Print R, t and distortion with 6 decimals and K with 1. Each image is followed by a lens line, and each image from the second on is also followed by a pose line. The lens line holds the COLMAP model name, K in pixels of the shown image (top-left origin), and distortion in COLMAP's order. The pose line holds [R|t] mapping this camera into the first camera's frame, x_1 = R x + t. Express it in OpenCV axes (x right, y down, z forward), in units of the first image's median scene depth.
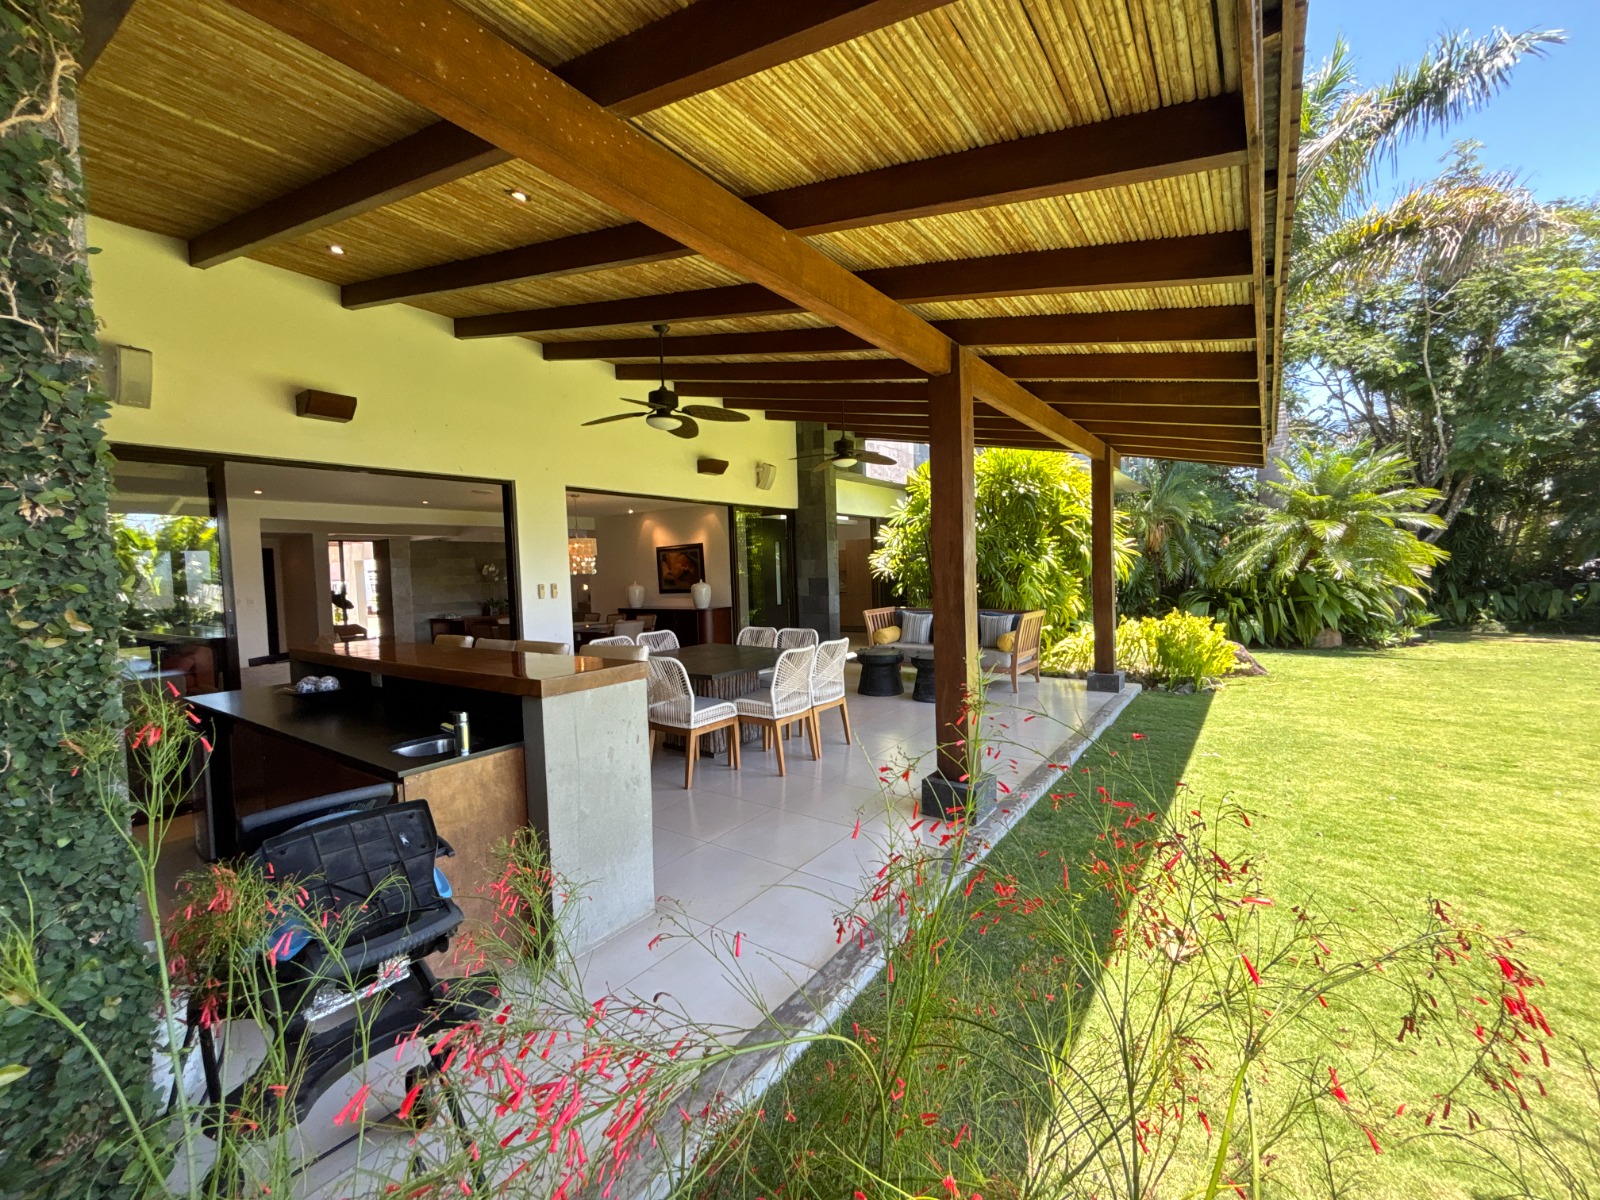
lens RADIAL K [[647.0, 0, 800.2], [0, 647.0, 600.6], [0, 0, 1]] dist [0.002413, -0.000243]
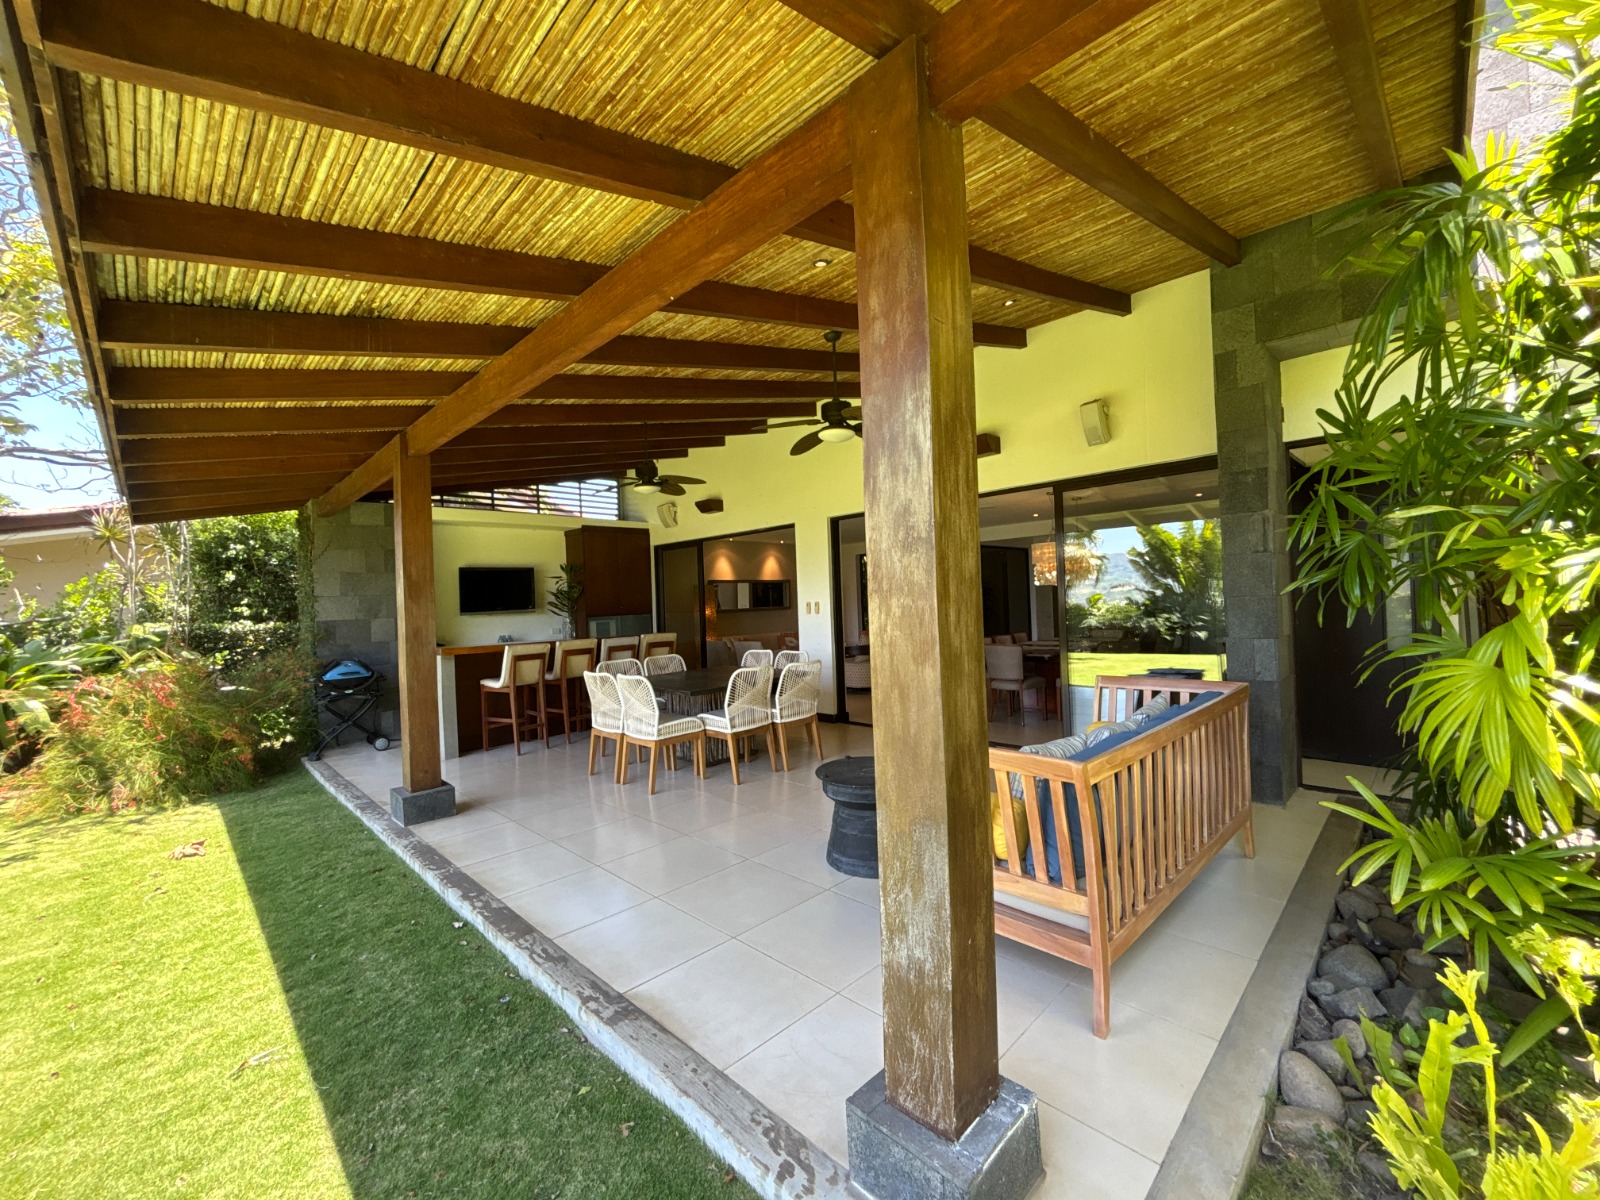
lens RADIAL K [[647.0, 0, 801.7], [0, 647.0, 606.1], [0, 0, 1]] dist [0.002413, -0.000243]
pose [[-0.162644, 0.051232, -0.985354, 0.934497], [0.007382, 0.998686, 0.050707, -0.091635], [0.986657, 0.000973, -0.162808, 1.348222]]
